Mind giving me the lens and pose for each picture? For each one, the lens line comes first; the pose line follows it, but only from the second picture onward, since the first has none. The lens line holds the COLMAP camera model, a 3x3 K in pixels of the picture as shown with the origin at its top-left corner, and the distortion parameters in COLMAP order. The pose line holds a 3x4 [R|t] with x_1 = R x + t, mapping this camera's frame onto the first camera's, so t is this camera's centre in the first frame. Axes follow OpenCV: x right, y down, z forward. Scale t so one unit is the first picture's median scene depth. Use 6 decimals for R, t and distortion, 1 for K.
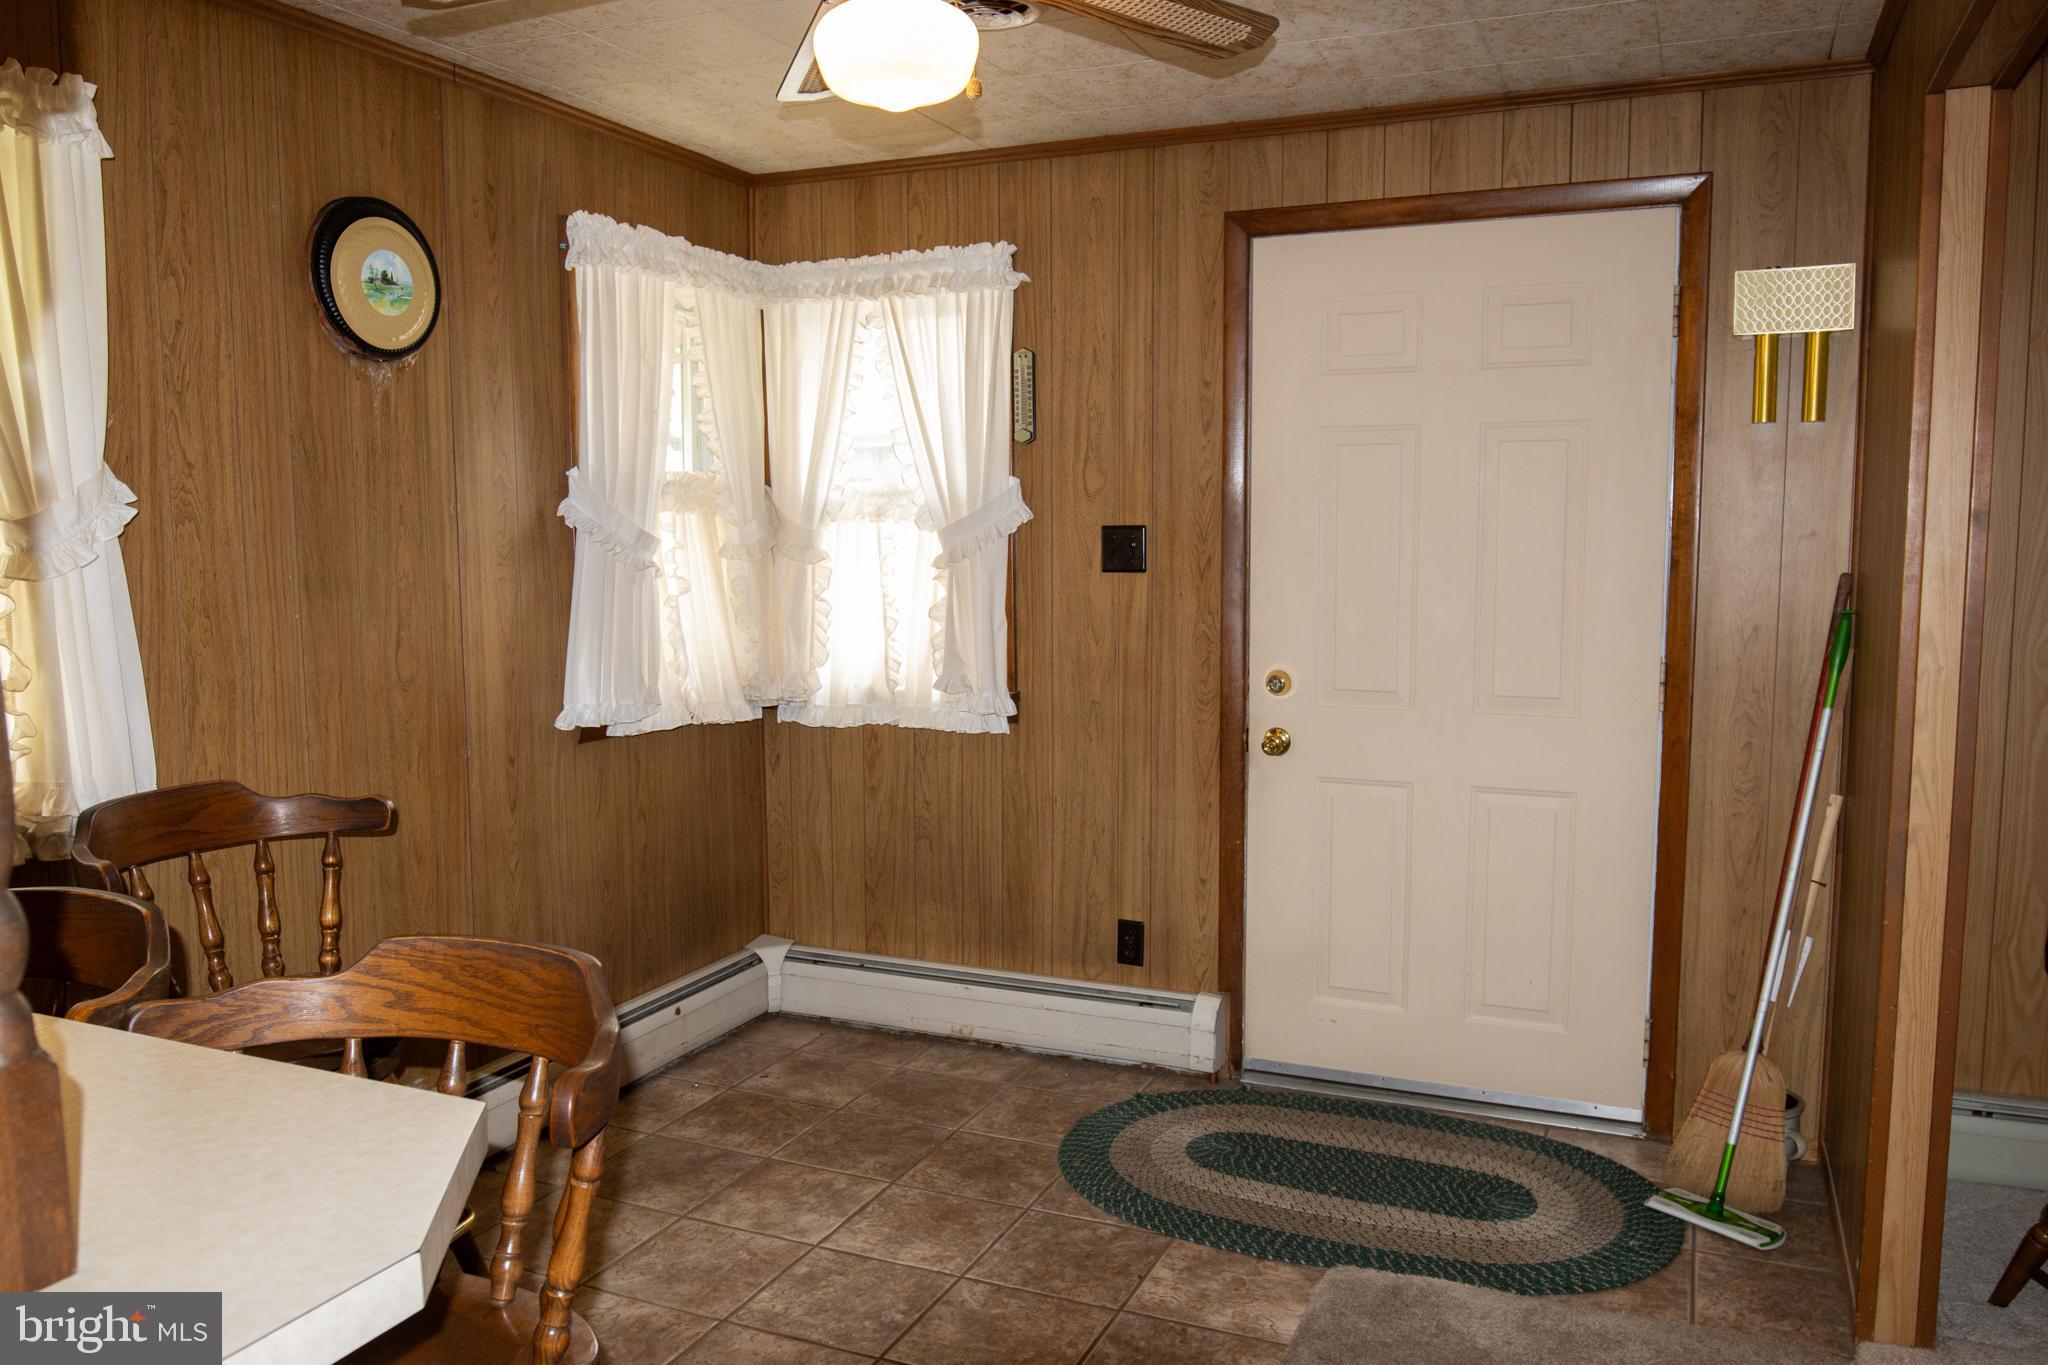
lens RADIAL K [[1550.4, 0, 1006.3], [0, 1550.4, 686.0], [0, 0, 1]] dist [-0.006582, -0.025563]
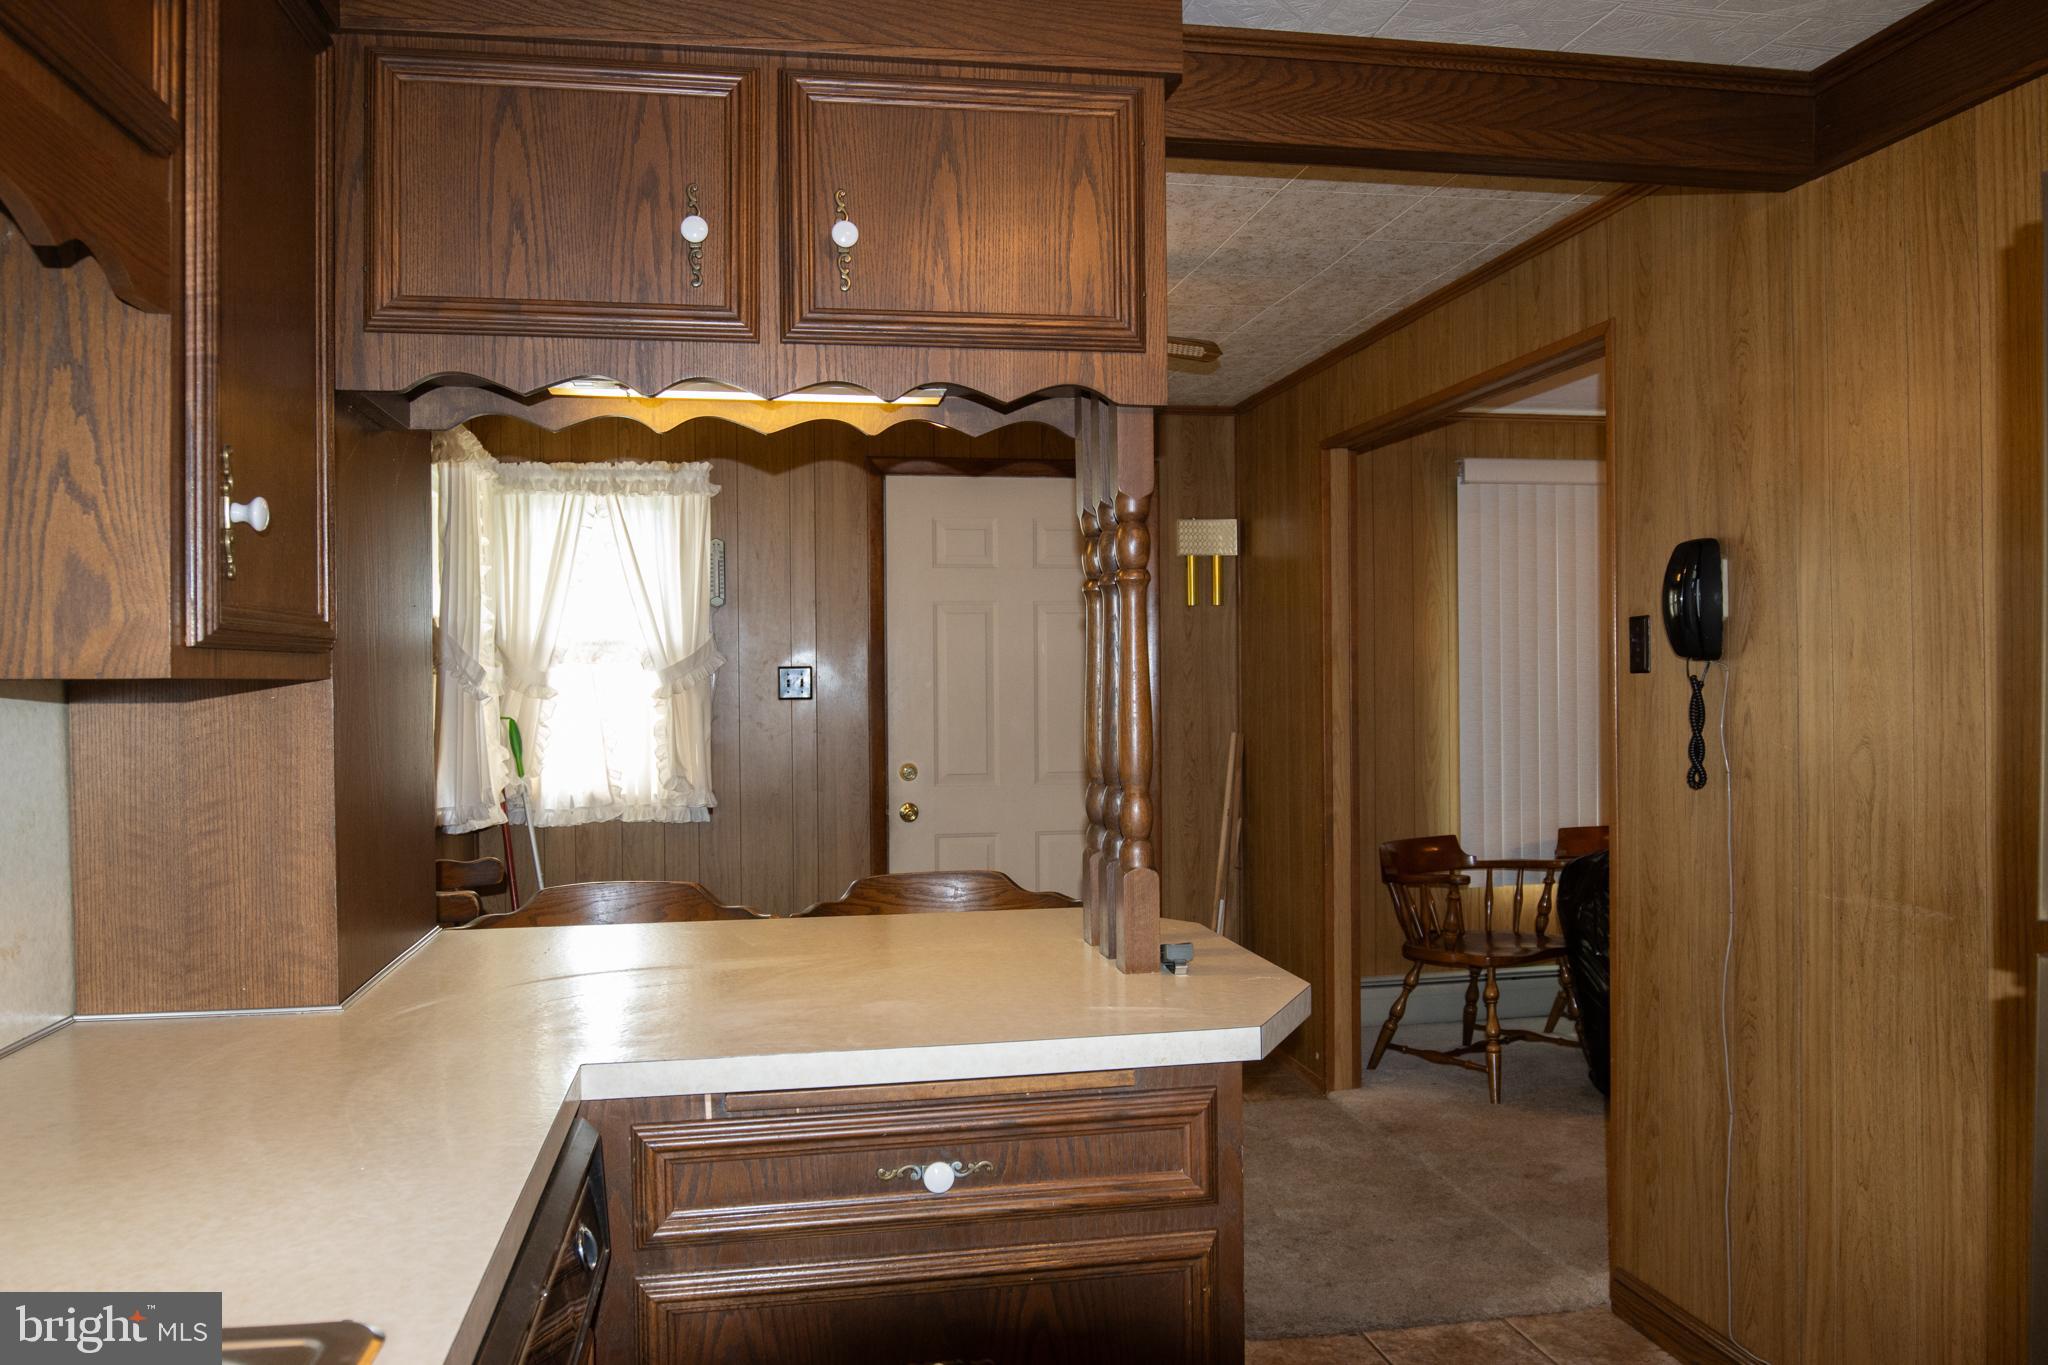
lens RADIAL K [[1550.4, 0, 1006.3], [0, 1550.4, 686.0], [0, 0, 1]] dist [-0.006582, -0.025563]
pose [[0.834562, -0.005154, 0.550890, -0.531482], [0.062116, 0.994460, -0.084798, 0.044912], [-0.547401, 0.104988, 0.830259, -0.267512]]
